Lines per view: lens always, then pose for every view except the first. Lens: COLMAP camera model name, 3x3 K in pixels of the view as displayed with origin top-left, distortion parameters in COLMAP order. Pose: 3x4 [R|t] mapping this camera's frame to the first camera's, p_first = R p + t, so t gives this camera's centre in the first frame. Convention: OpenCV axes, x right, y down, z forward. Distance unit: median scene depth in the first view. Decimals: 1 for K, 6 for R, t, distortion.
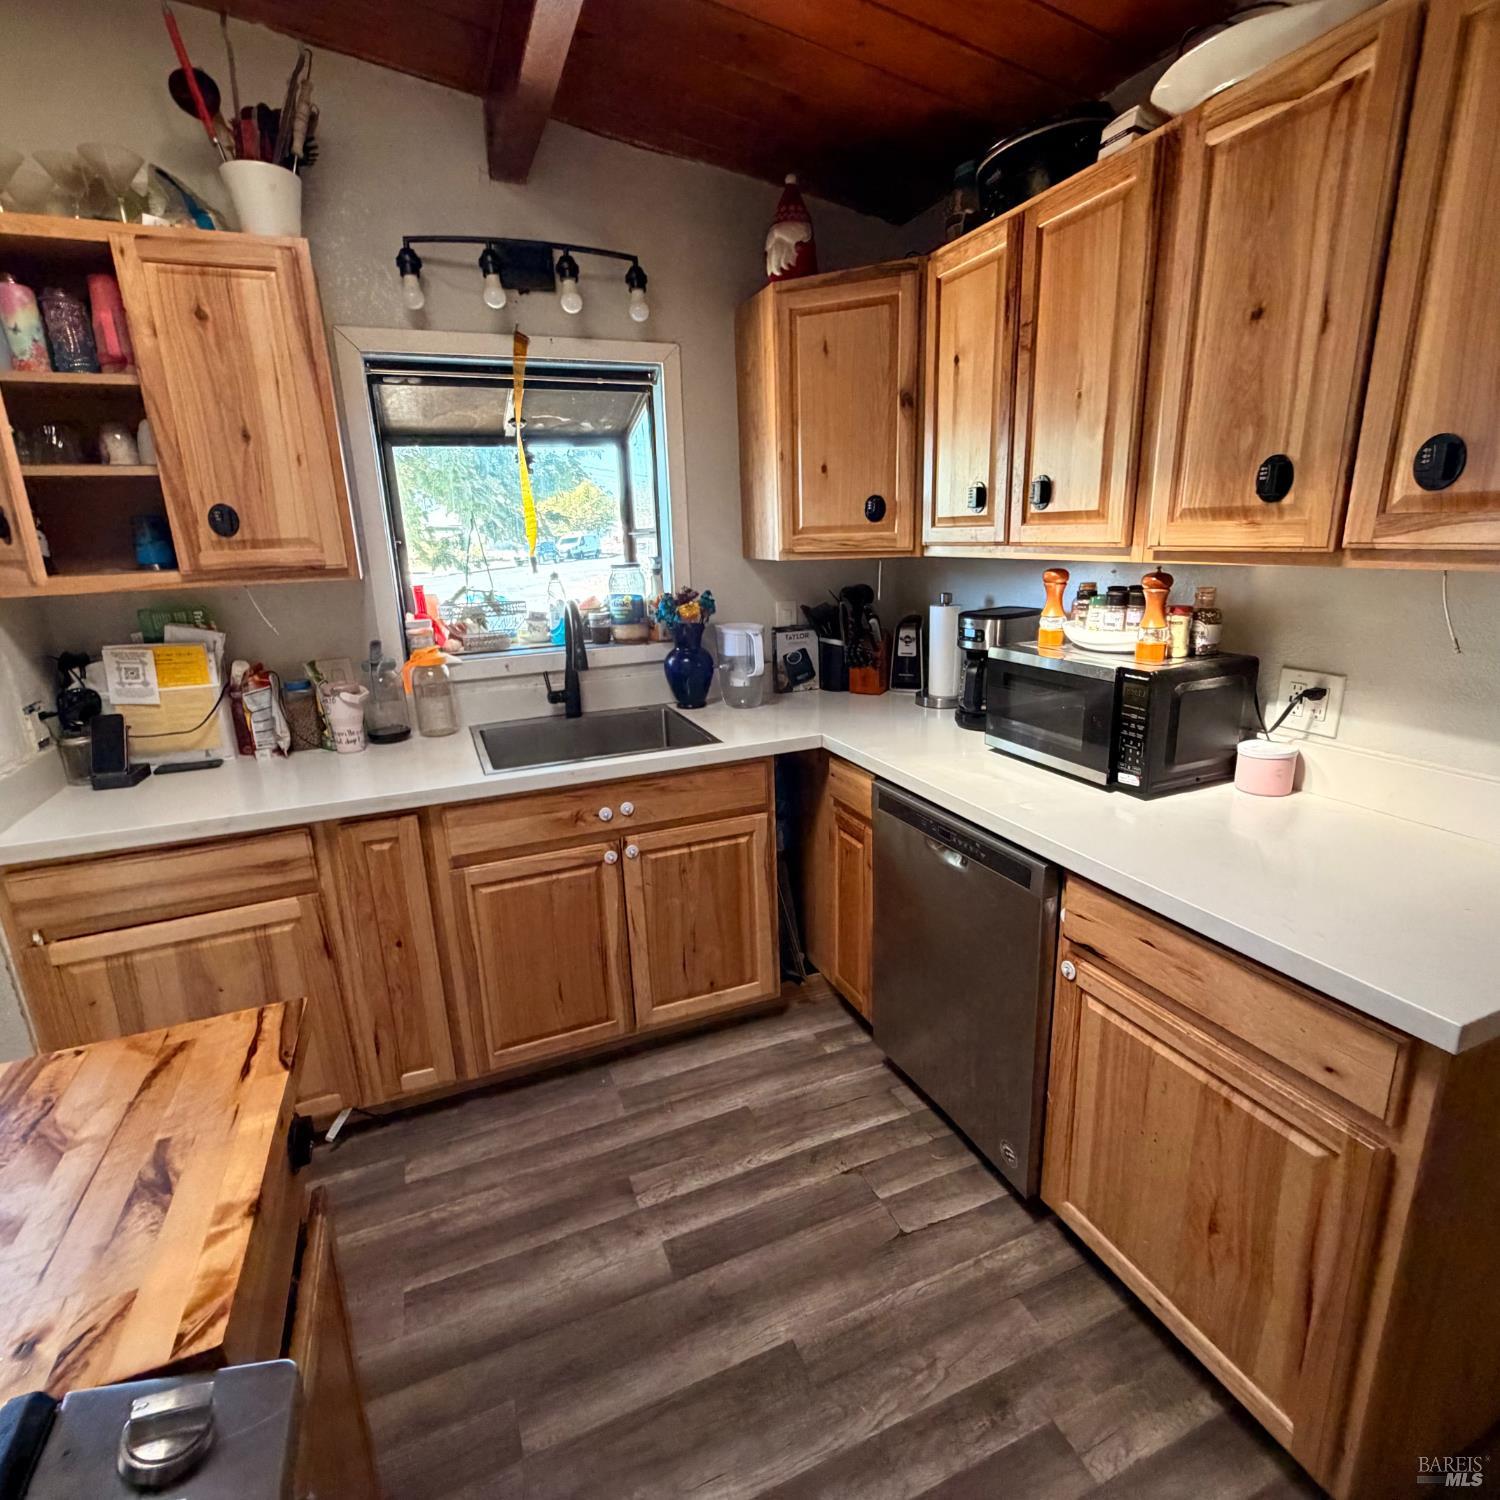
lens RADIAL K [[791.3, 0, 750.0], [0, 791.3, 748.4], [0, 0, 1]] dist [-0.001532, -0.003721]
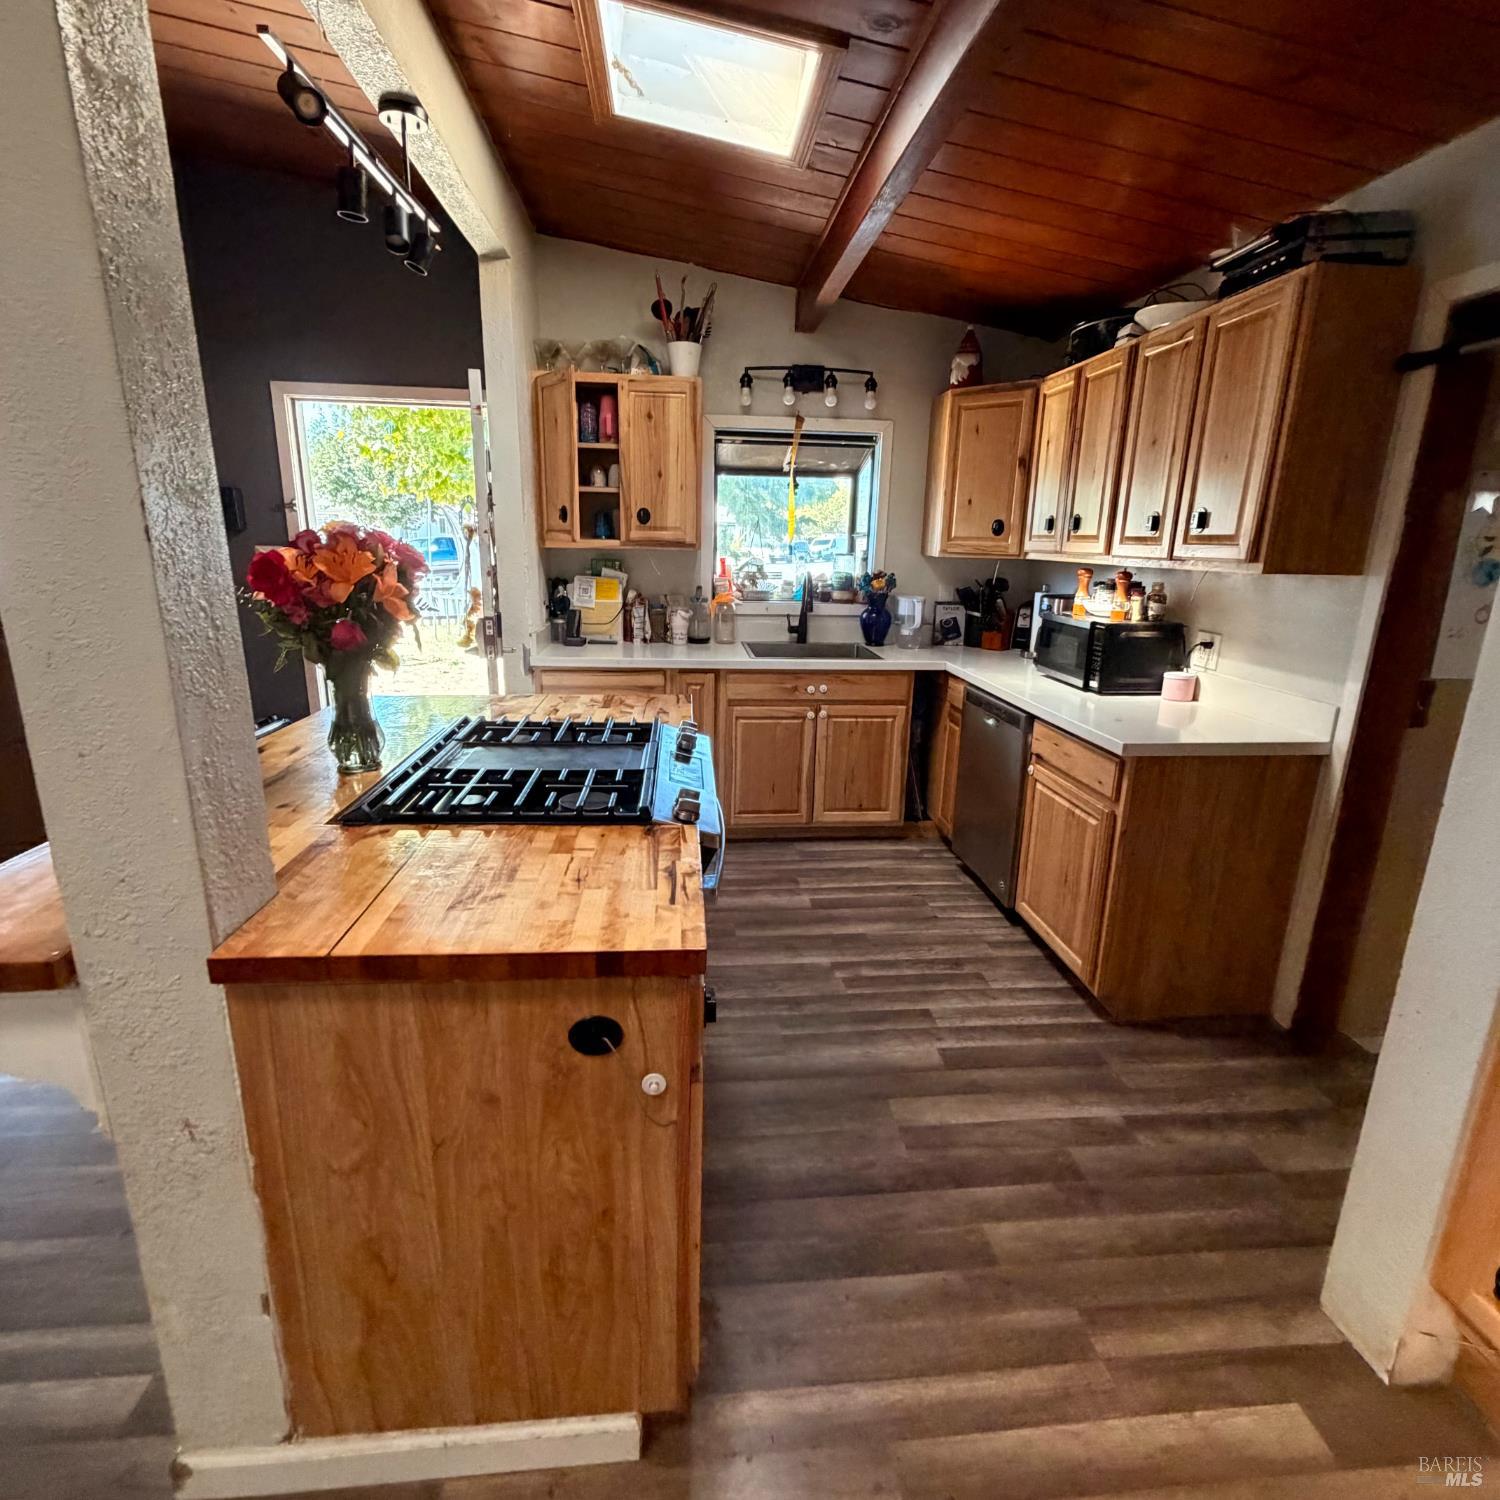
lens RADIAL K [[791.3, 0, 750.7], [0, 791.3, 746.2], [0, 0, 1]] dist [-0.001532, -0.003721]
pose [[0.952825, 0.128892, -0.274792, 0.200861], [-0.130776, 0.991345, 0.011537, 0.212918], [0.273901, 0.024943, 0.961434, -0.773958]]
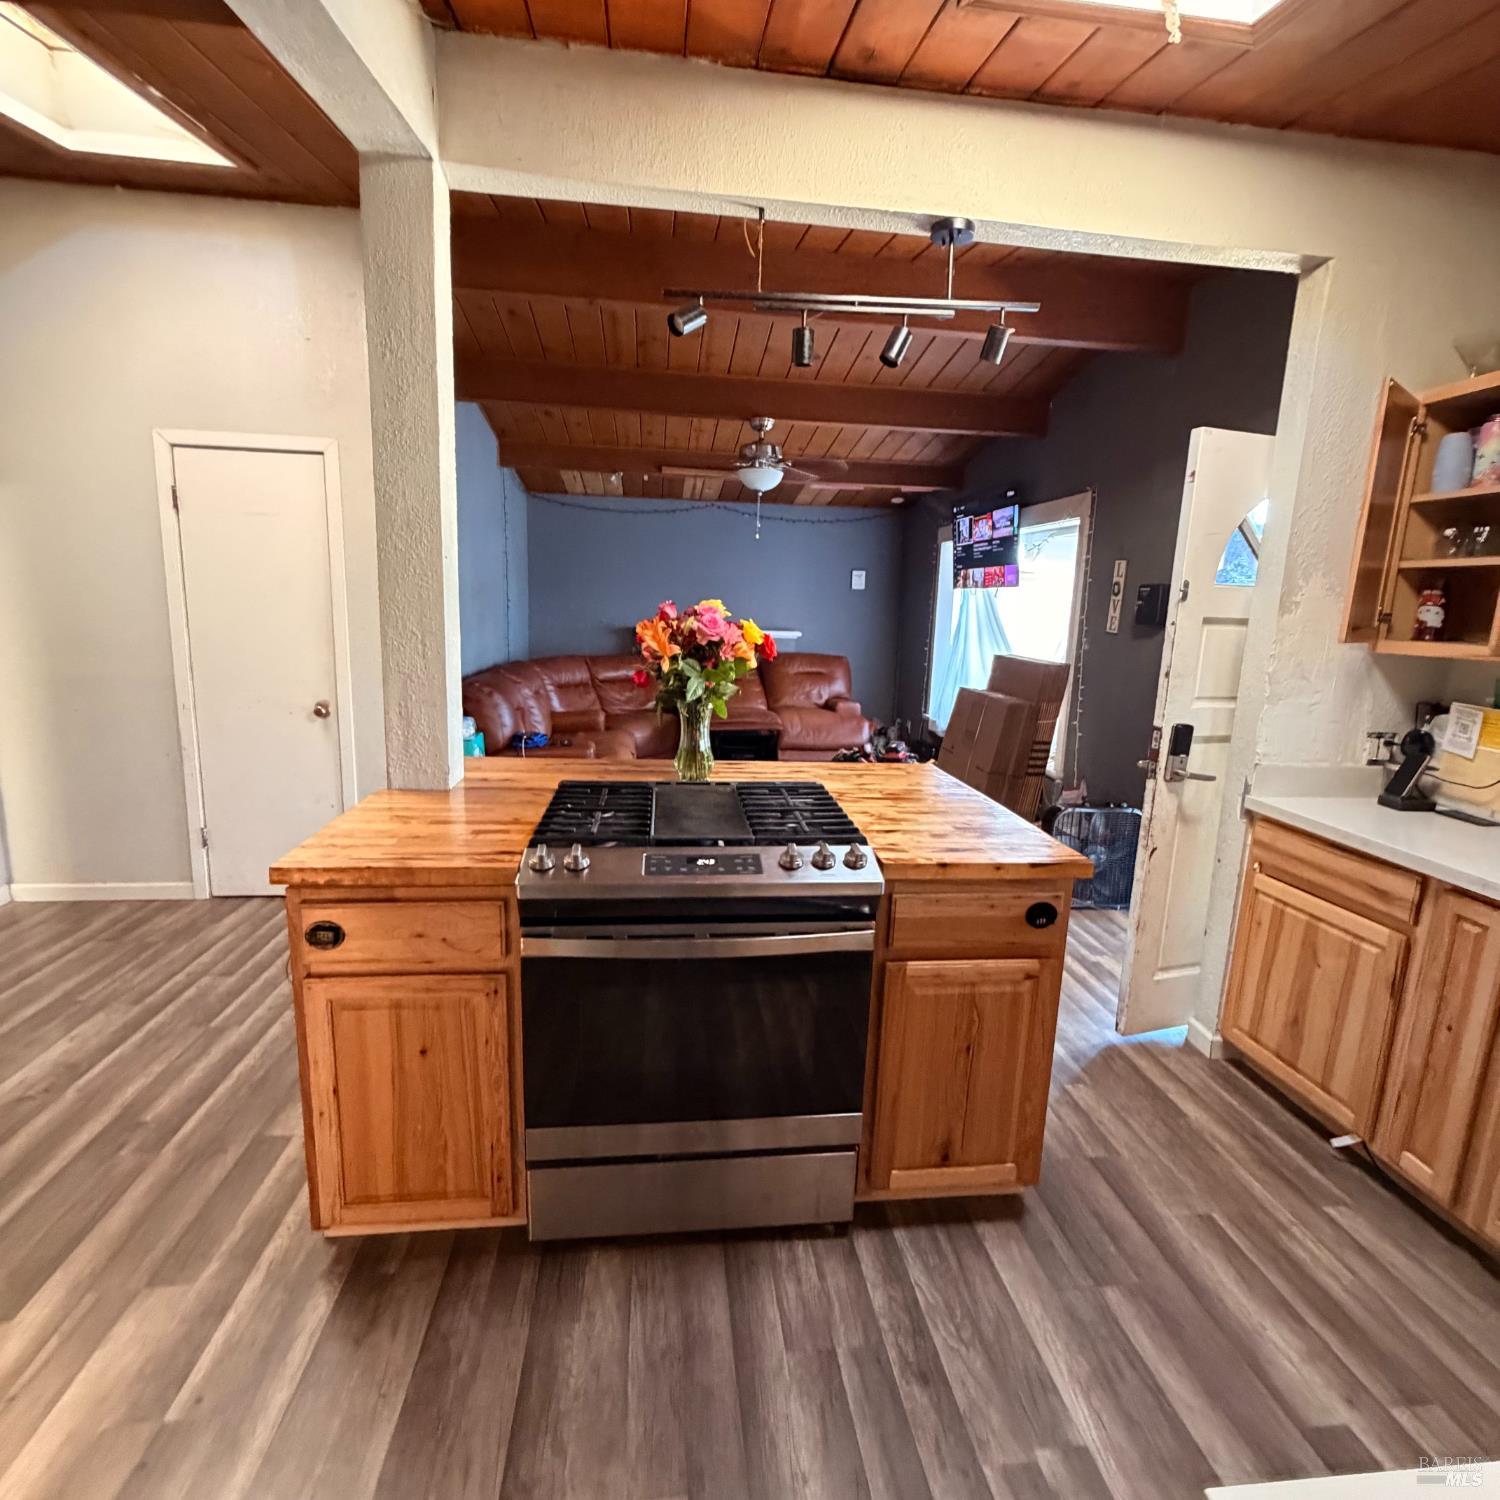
lens RADIAL K [[791.3, 0, 749.3], [0, 791.3, 749.8], [0, 0, 1]] dist [-0.001532, -0.003721]
pose [[-0.277068, 0.199702, -0.939869, 0.623491], [-0.277478, 0.919858, 0.277249, -0.096962], [0.919913, 0.337609, -0.199450, 0.269114]]
